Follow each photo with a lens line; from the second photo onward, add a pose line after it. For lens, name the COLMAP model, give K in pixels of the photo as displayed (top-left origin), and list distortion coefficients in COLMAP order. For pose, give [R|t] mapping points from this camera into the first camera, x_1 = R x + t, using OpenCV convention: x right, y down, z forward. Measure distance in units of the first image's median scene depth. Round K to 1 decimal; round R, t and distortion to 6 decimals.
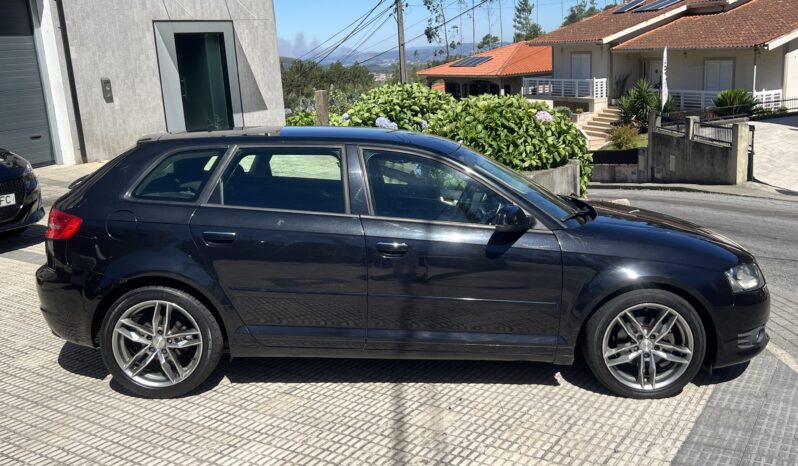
lens RADIAL K [[1351.7, 0, 399.3], [0, 1351.7, 233.2], [0, 0, 1]] dist [0.038322, 0.000000]
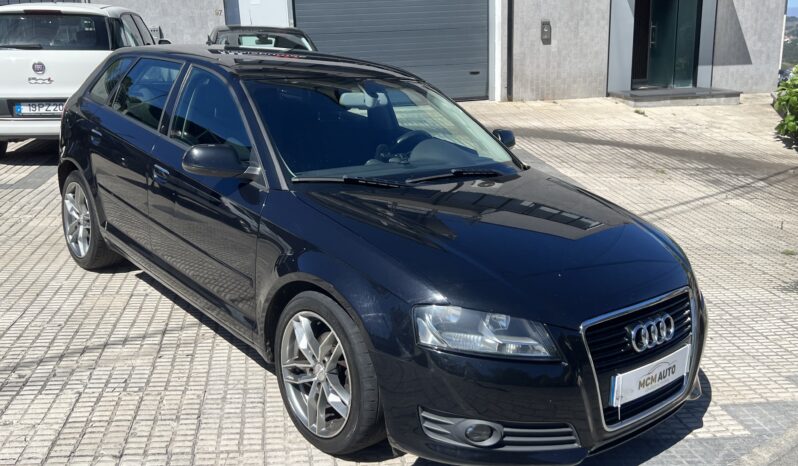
lens RADIAL K [[1351.7, 0, 399.4], [0, 1351.7, 232.5], [0, 0, 1]] dist [0.038322, 0.000000]
pose [[0.267730, 0.168756, -0.948600, 0.727446], [-0.138366, 0.981071, 0.135481, -0.080160], [0.953507, 0.094982, 0.286012, 0.621079]]
